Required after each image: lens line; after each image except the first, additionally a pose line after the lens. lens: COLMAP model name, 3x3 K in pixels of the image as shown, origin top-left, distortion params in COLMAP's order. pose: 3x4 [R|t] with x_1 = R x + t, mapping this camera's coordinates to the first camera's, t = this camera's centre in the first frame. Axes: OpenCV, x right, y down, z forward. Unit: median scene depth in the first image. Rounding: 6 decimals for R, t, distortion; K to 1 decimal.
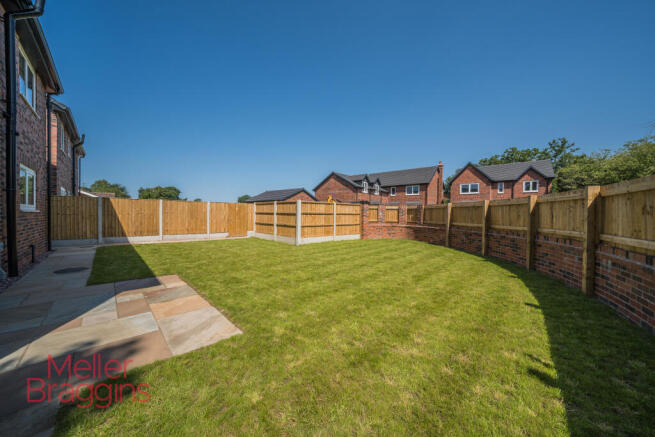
lens RADIAL K [[223.9, 0, 327.5], [0, 223.9, 218.5], [0, 0, 1]] dist [-0.021227, 0.000043]
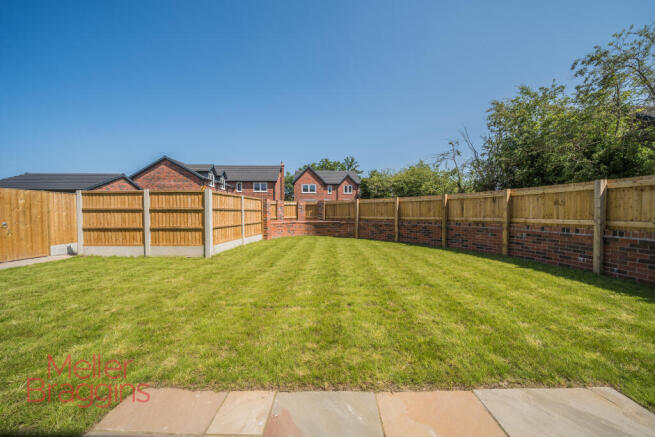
lens RADIAL K [[223.9, 0, 327.5], [0, 223.9, 218.5], [0, 0, 1]] dist [-0.021227, 0.000043]
pose [[0.718669, -0.033488, 0.694545, -0.260596], [0.026571, 0.999433, 0.020695, 0.000177], [-0.694845, 0.003582, 0.719151, 0.212741]]
